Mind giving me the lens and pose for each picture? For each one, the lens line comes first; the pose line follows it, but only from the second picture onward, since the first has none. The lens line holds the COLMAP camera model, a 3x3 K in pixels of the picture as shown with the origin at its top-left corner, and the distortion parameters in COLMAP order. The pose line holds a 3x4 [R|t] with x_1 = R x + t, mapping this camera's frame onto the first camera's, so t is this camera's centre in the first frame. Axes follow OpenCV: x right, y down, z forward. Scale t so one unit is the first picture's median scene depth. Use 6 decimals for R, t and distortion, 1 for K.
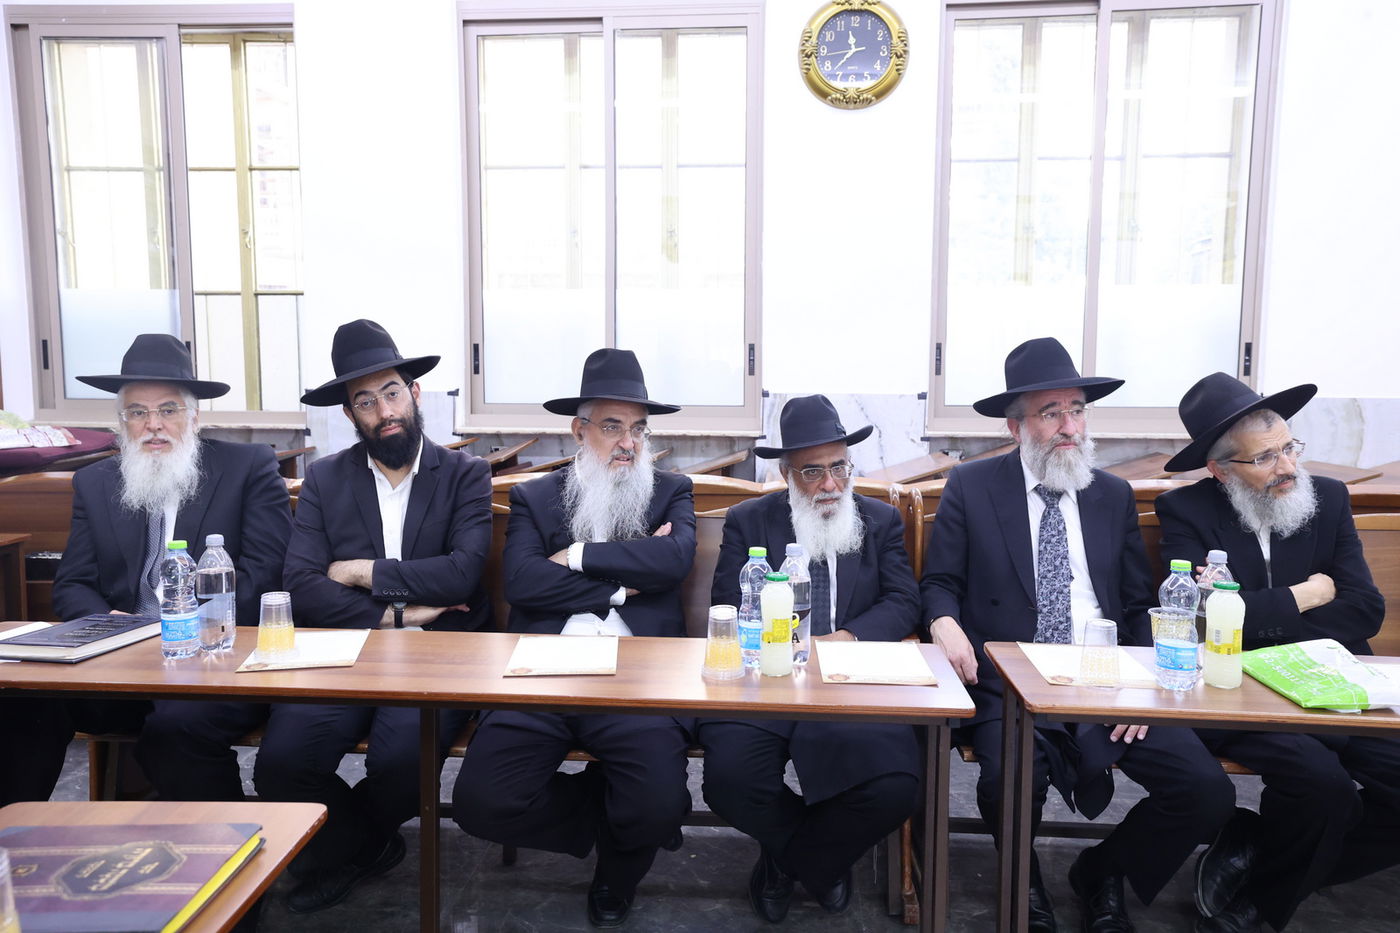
lens RADIAL K [[1040.0, 0, 700.0], [0, 1040.0, 466.5], [0, 0, 1]] dist [-0.000085, -0.000062]
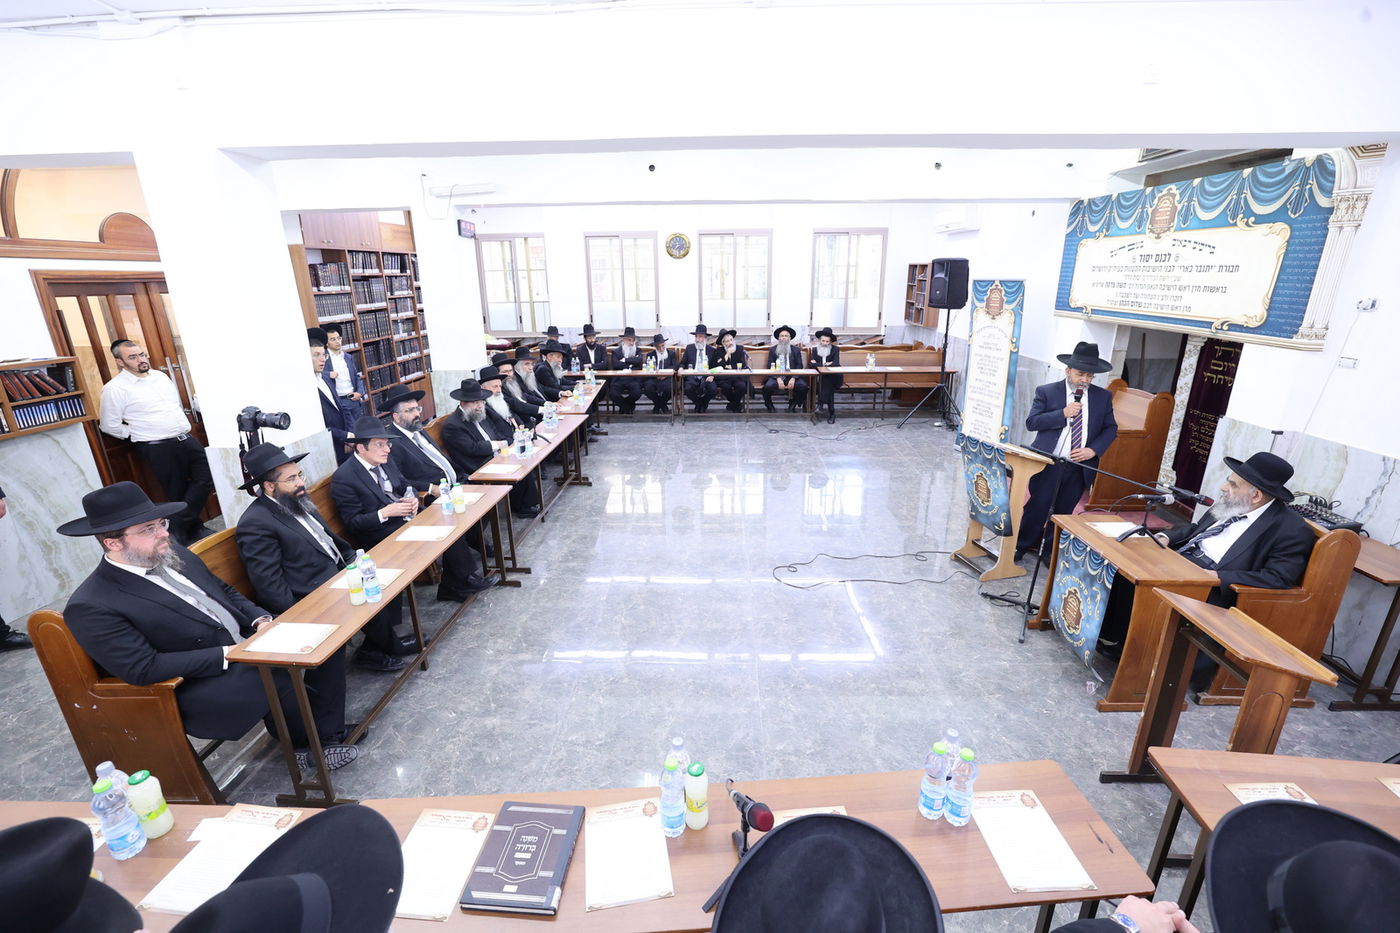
lens RADIAL K [[622.5, 0, 700.0], [0, 622.5, 466.5], [0, 0, 1]] dist [-0.013244, 0.004857]
pose [[0.998378, -0.035335, 0.044630, 0.158503], [0.025818, 0.979820, 0.198209, -0.019837], [-0.050734, -0.196735, 0.979143, -2.952133]]
